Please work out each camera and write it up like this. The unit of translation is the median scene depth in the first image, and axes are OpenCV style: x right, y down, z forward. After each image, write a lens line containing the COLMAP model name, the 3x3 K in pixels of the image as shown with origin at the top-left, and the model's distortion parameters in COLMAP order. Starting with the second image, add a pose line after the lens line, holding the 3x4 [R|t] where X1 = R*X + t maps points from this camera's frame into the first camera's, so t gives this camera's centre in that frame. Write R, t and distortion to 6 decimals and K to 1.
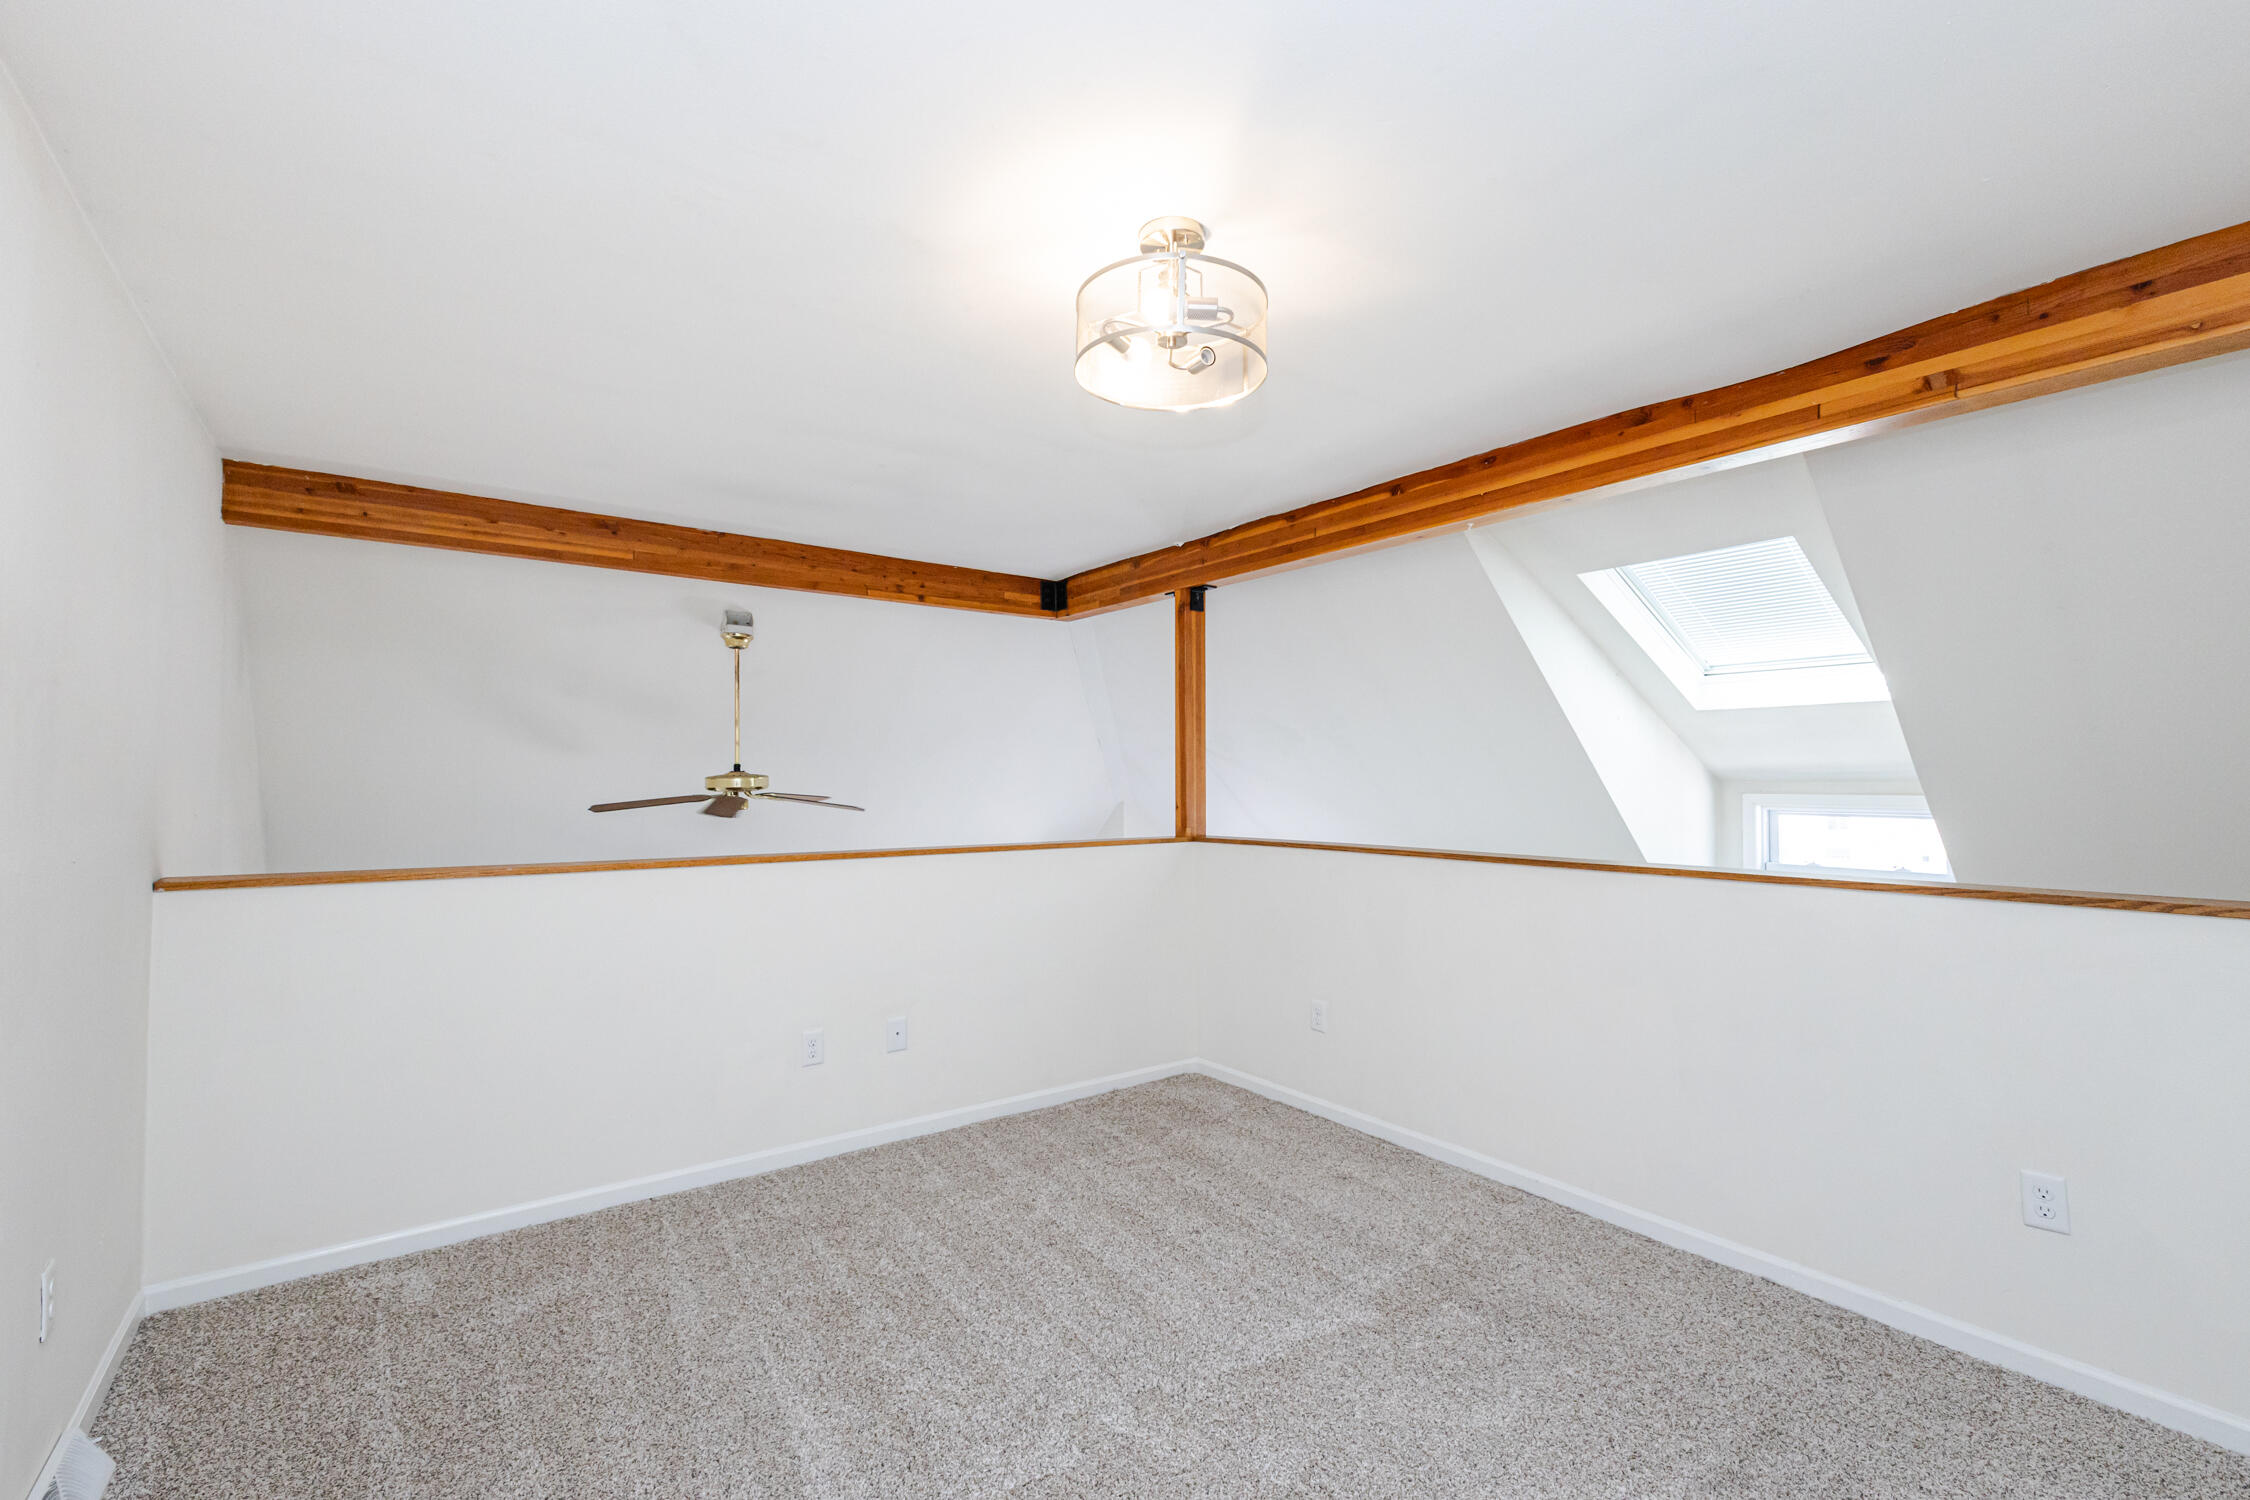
lens RADIAL K [[987.5, 0, 1138.5], [0, 987.5, 749.7], [0, 0, 1]] dist [0.011529, -0.005751]
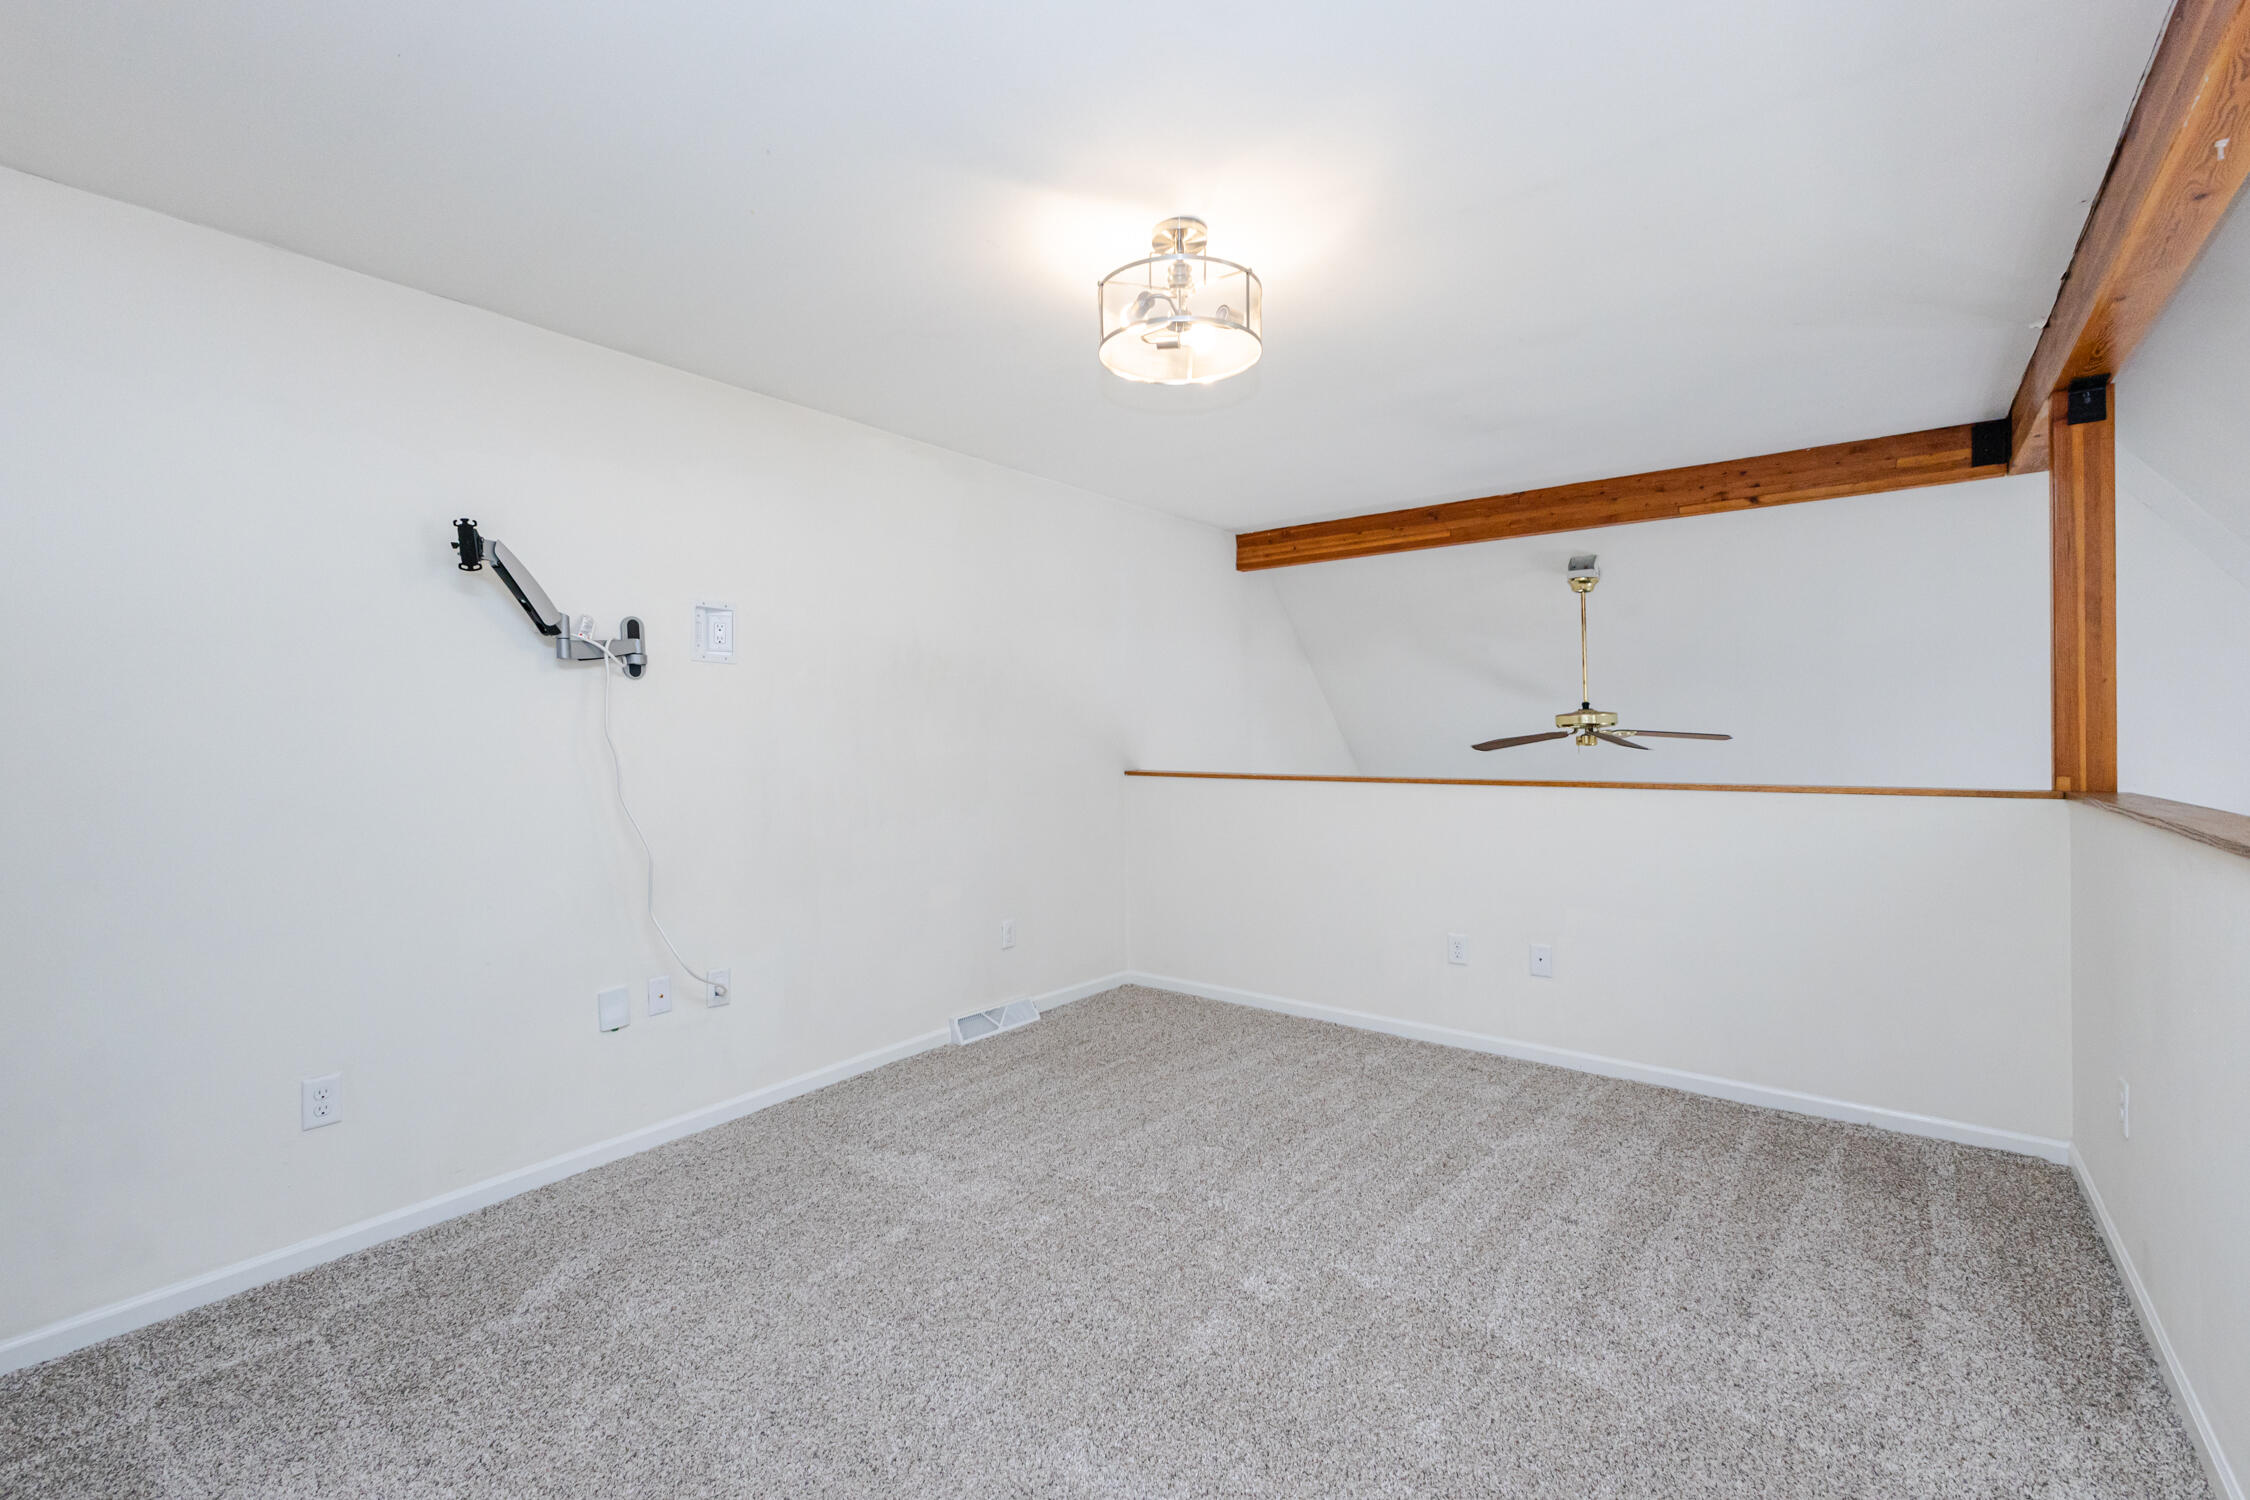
lens RADIAL K [[987.5, 0, 1125.5], [0, 987.5, 742.2], [0, 0, 1]] dist [0.011529, -0.005751]
pose [[0.256790, 0.002589, -0.966464, 0.559887], [0.035575, 0.999293, 0.012129, 0.031352], [0.965812, -0.037496, 0.256516, 0.294514]]
